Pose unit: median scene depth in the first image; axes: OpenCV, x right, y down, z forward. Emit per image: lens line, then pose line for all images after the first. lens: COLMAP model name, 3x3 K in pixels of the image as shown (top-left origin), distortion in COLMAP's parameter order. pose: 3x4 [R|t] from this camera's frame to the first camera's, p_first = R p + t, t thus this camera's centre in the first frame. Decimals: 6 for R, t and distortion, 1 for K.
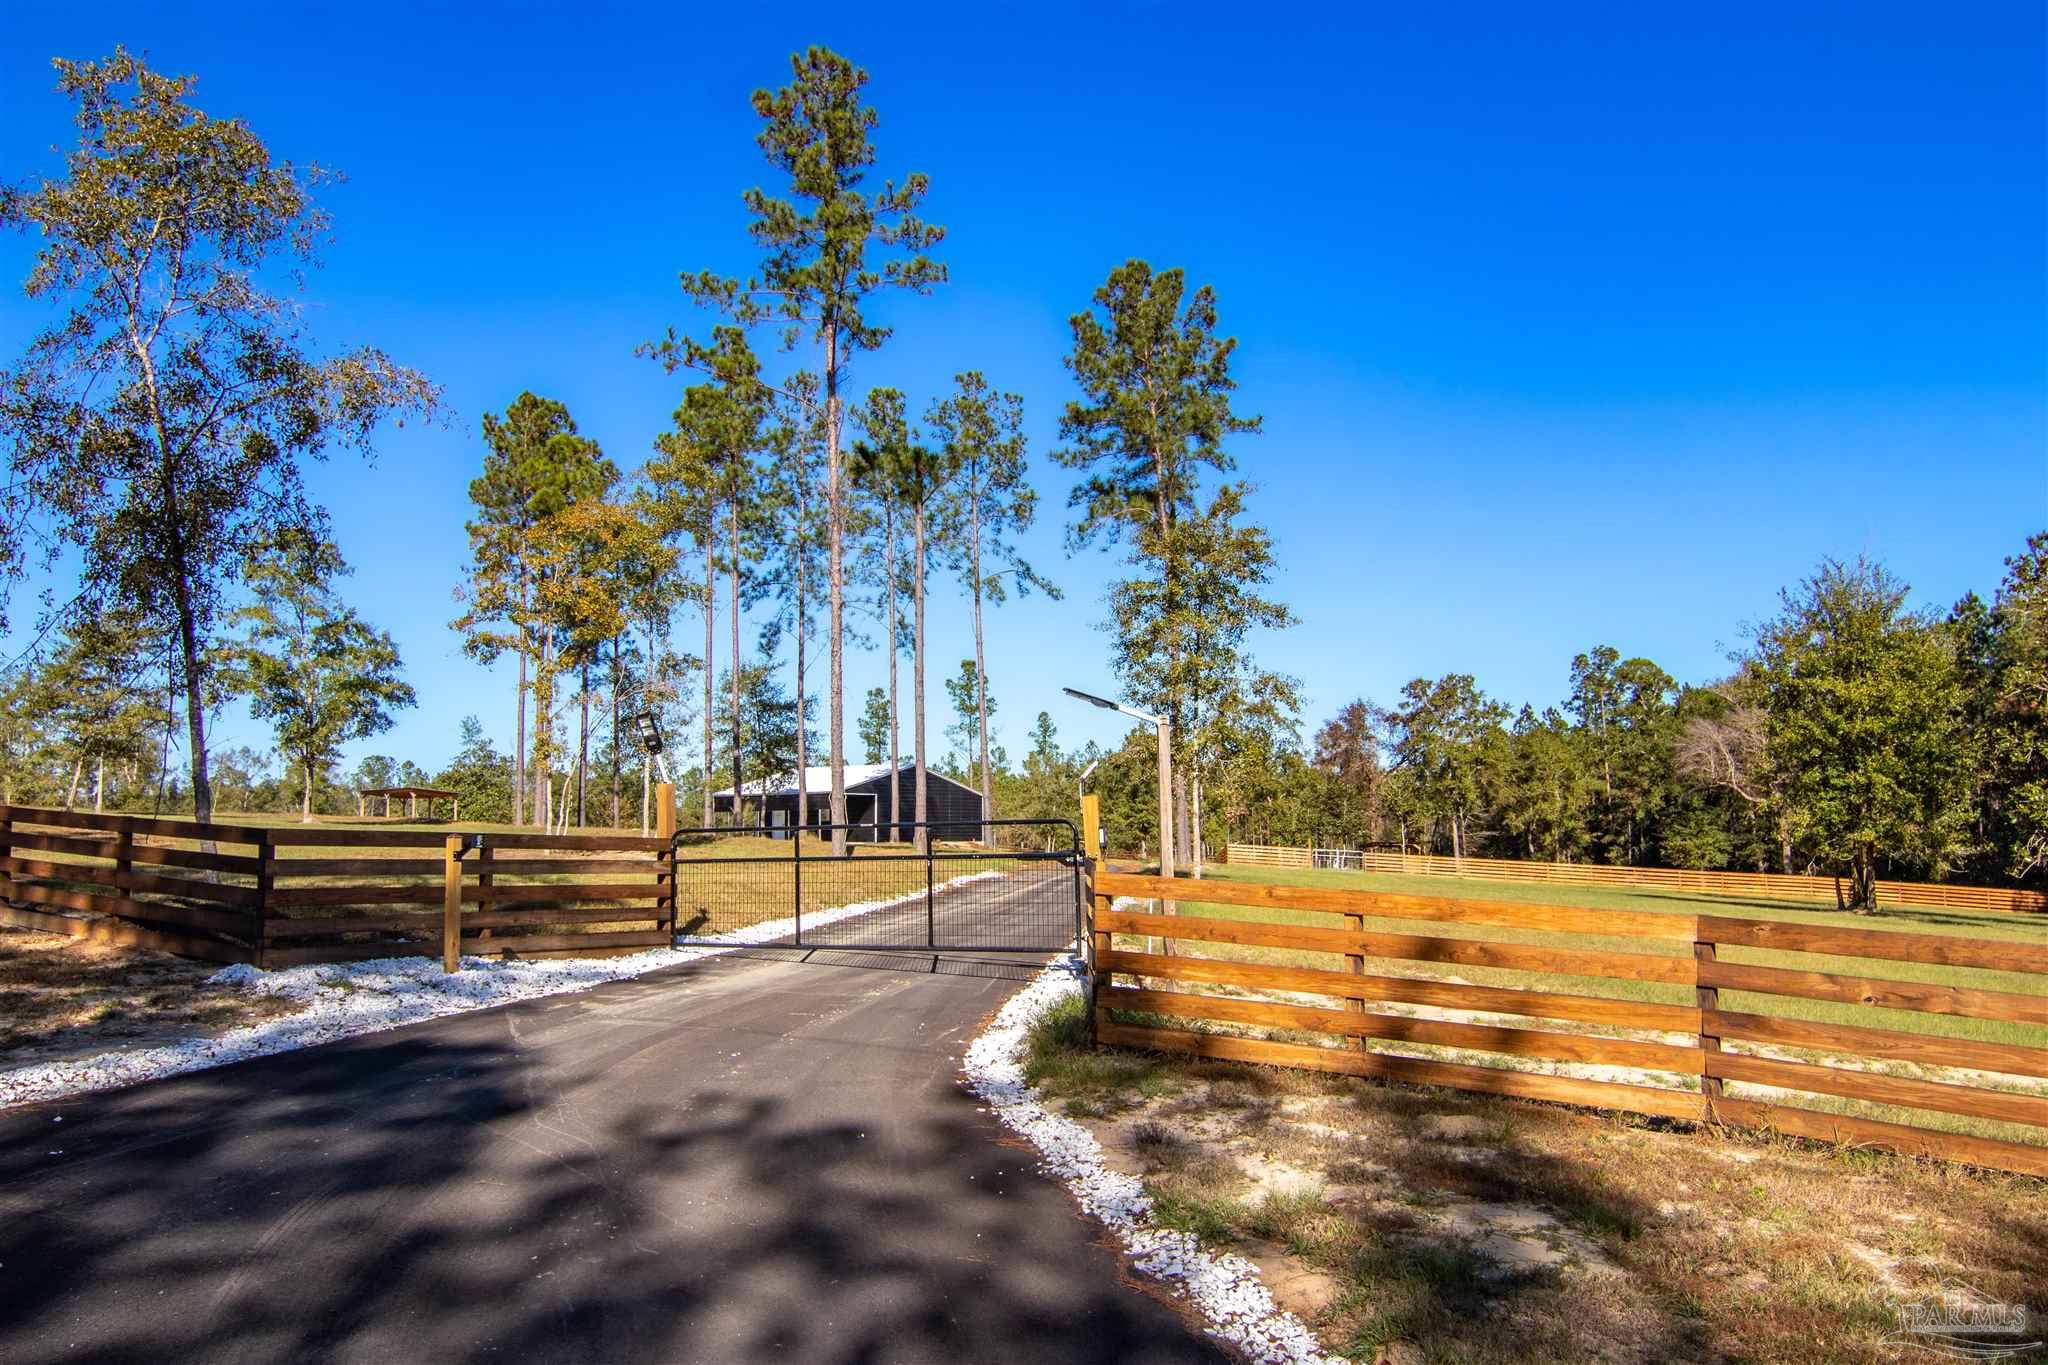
lens RADIAL K [[1514.5, 0, 1047.8], [0, 1514.5, 677.2], [0, 0, 1]] dist [-0.001381, -0.003269]
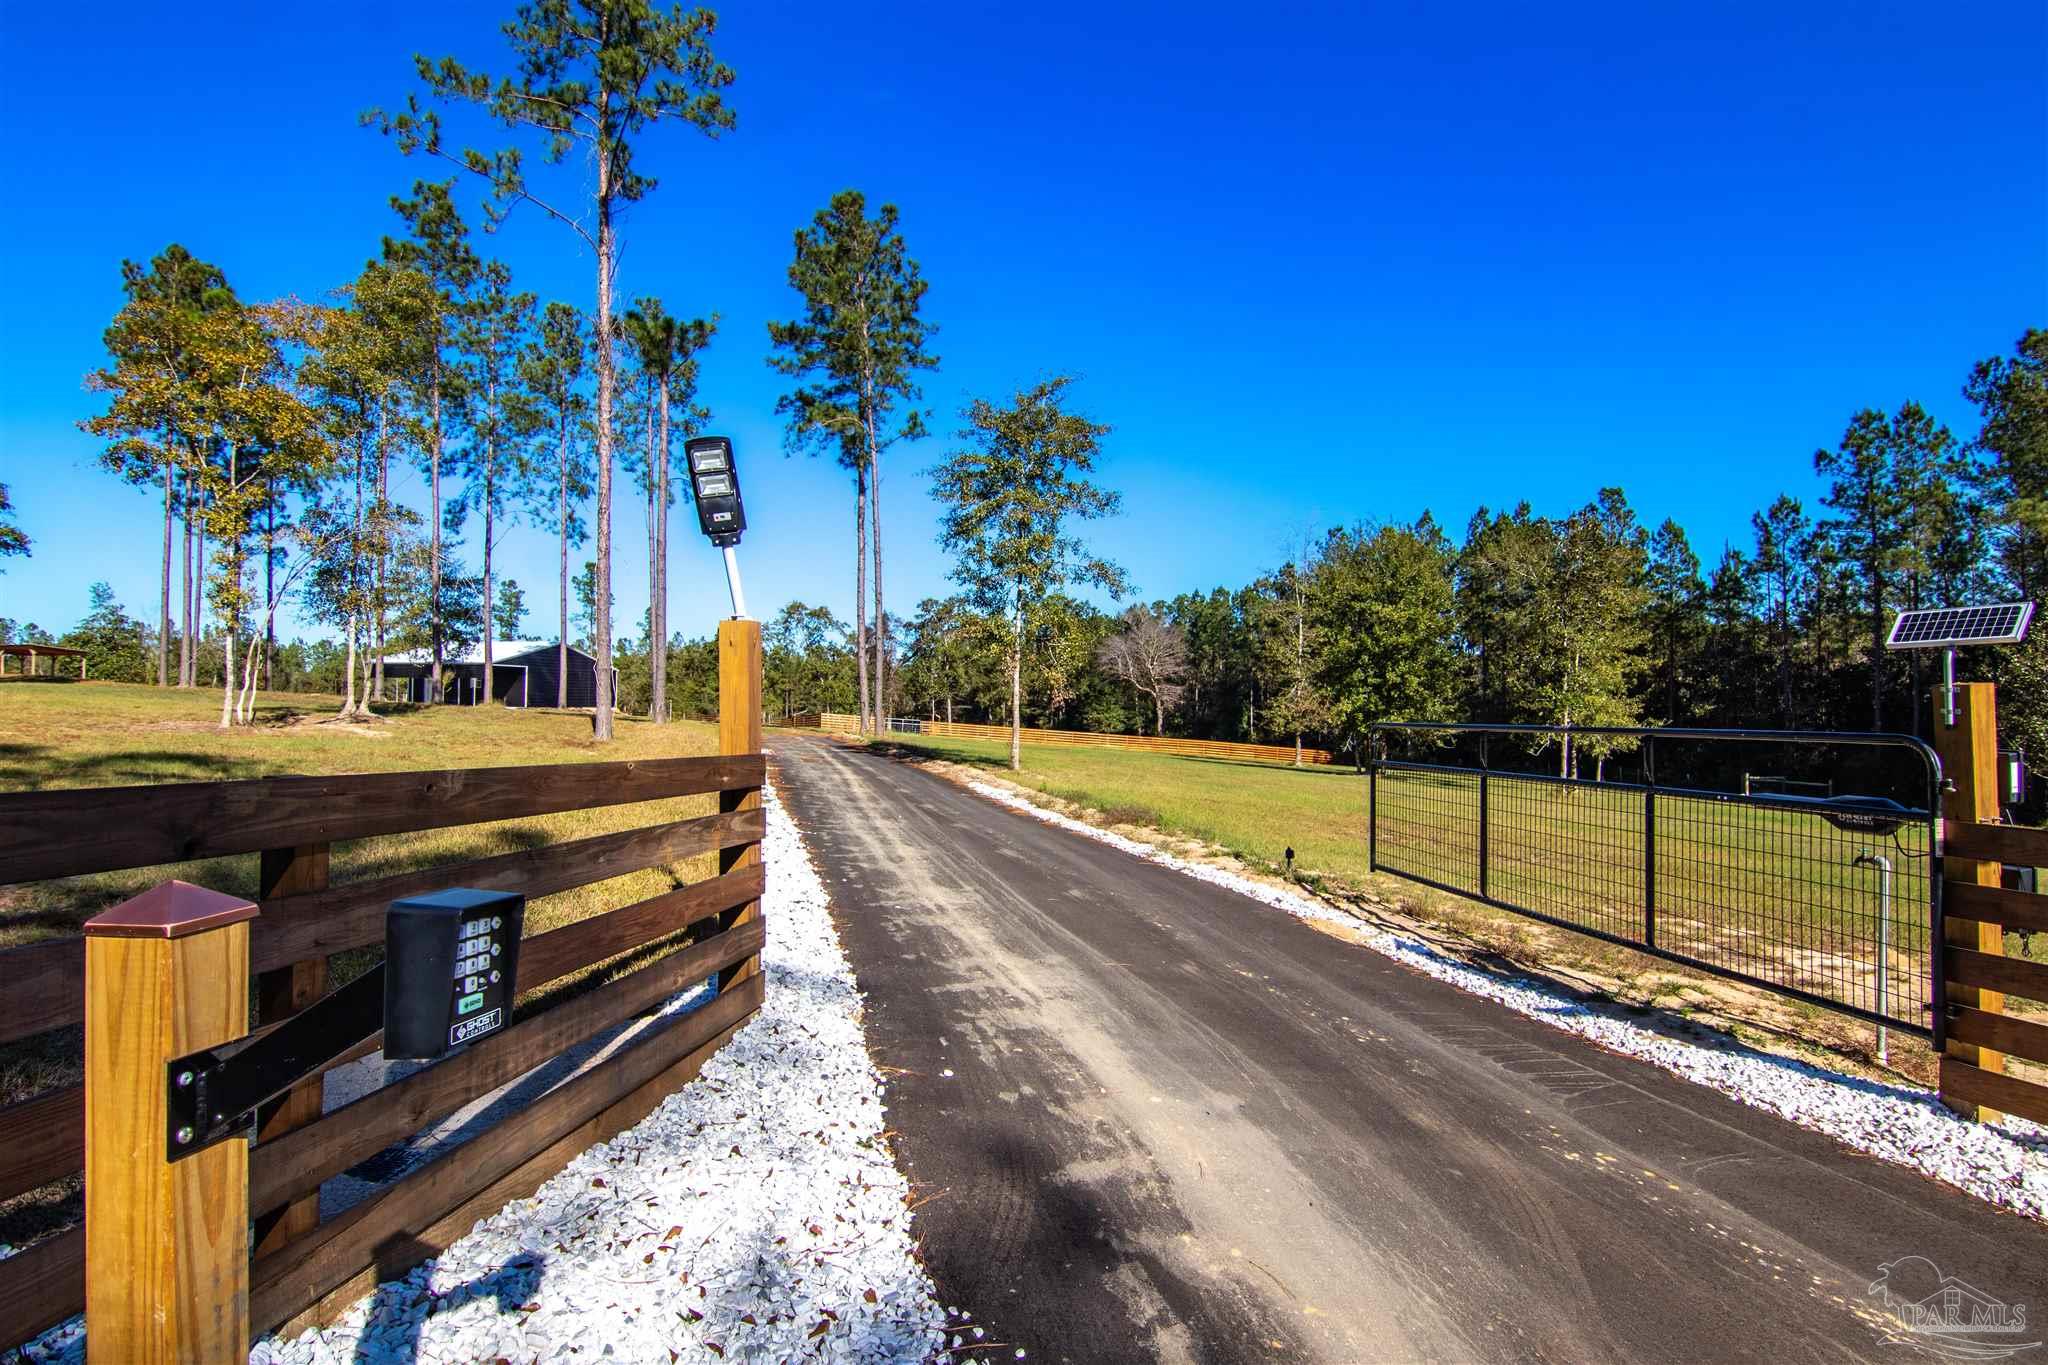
lens RADIAL K [[1016.1, 0, 1024.0], [0, 1016.1, 682.5], [0, 0, 1]] dist [-0.012359, -0.010193]
pose [[0.926186, 0.027171, 0.376087, -0.064900], [-0.058079, 0.995778, 0.071090, 0.014421], [-0.372568, -0.087685, 0.923853, 0.162007]]
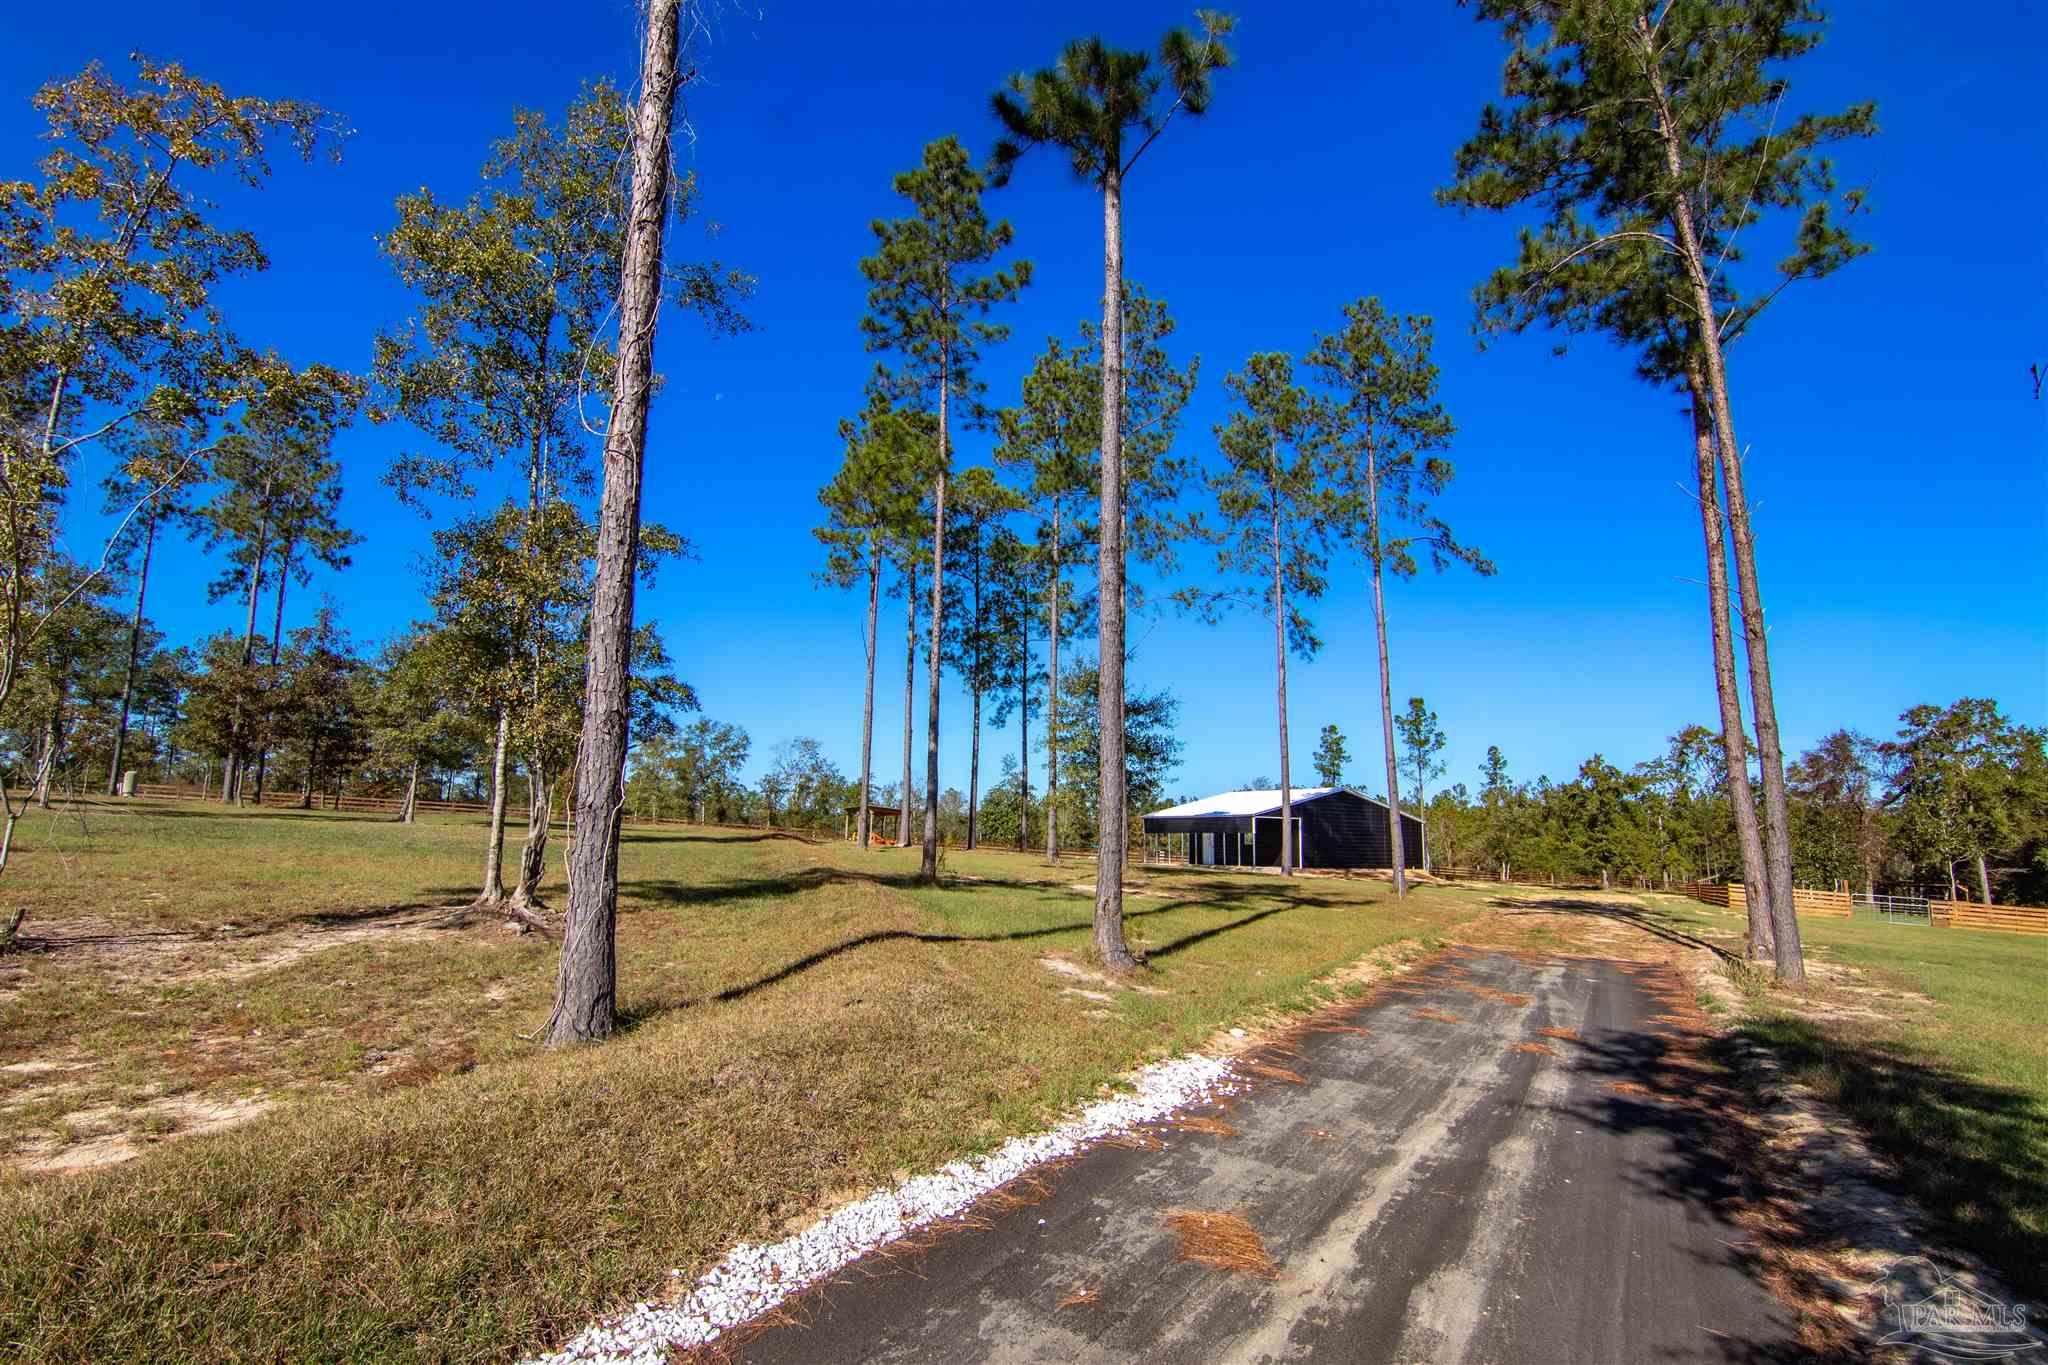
lens RADIAL K [[1016.1, 0, 1024.0], [0, 1016.1, 682.5], [0, 0, 1]] dist [-0.012359, -0.010193]
pose [[0.903566, -0.040727, -0.426509, 0.010071], [0.016304, 0.998019, -0.060758, 0.033802], [0.428139, 0.047945, 0.902440, 0.416822]]
